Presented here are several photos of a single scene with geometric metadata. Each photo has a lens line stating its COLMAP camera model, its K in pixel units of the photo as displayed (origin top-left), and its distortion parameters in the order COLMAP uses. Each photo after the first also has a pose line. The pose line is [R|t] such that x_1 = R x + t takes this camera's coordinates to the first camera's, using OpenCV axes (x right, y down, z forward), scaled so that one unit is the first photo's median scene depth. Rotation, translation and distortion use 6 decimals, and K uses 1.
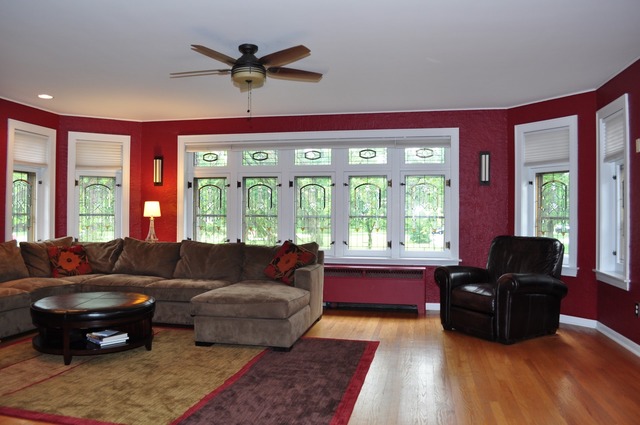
lens RADIAL K [[506.0, 0, 302.9], [0, 506.0, 214.1], [0, 0, 1]] dist [-0.064277, 0.003013]
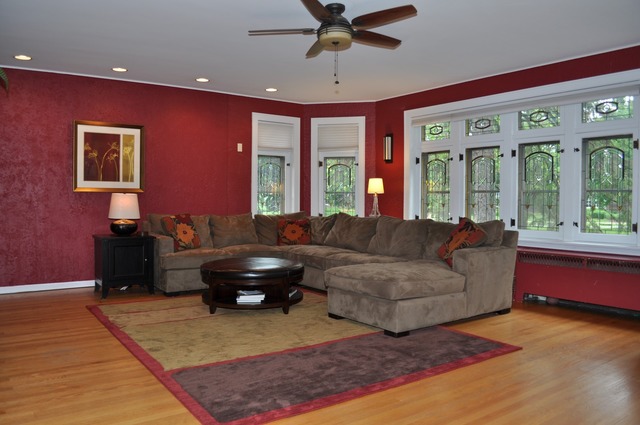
lens RADIAL K [[506.0, 0, 319.4], [0, 506.0, 212.8], [0, 0, 1]] dist [-0.064277, 0.003013]
pose [[0.741982, 0.014418, -0.670265, 0.354490], [0.002617, 0.999699, 0.024401, 0.022569], [0.670415, -0.019859, 0.741720, 0.191124]]
